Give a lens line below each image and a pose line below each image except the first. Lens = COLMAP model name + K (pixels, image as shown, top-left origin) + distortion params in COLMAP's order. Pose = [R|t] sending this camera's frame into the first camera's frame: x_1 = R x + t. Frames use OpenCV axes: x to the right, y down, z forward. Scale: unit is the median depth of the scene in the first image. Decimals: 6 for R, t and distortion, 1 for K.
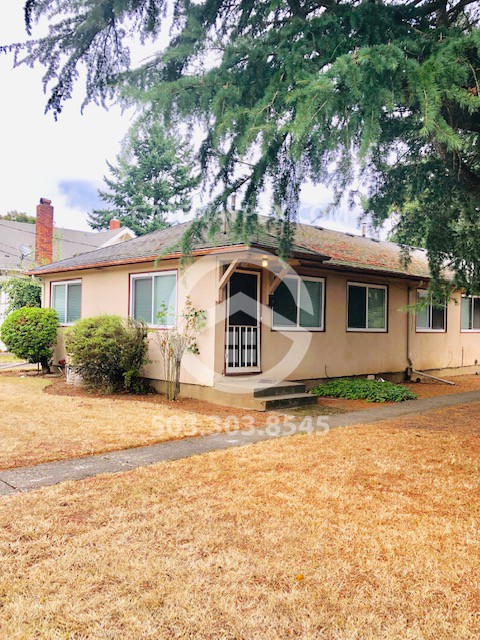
lens RADIAL K [[543.2, 0, 240.0], [0, 543.2, 320.0], [0, 0, 1]] dist [0.014262, 0.002374]
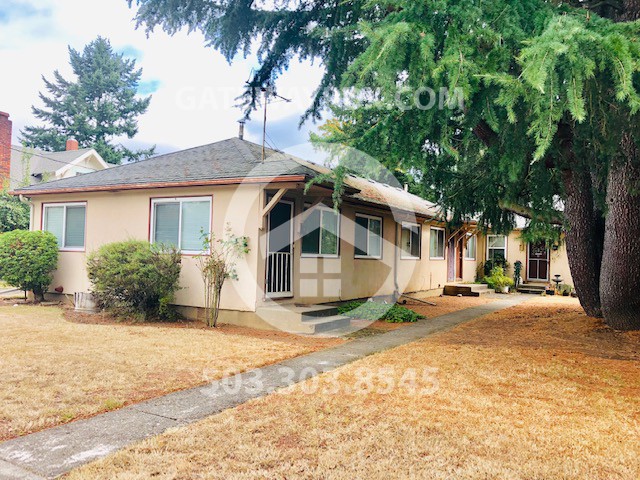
lens RADIAL K [[518.8, 0, 320.0], [0, 518.8, 240.0], [0, 0, 1]] dist [0.011938, -0.001810]
pose [[0.964004, 0.015582, 0.265430, -0.128240], [-0.012043, 0.999816, -0.014957, 0.000752], [-0.265614, 0.011222, 0.964014, 0.014642]]
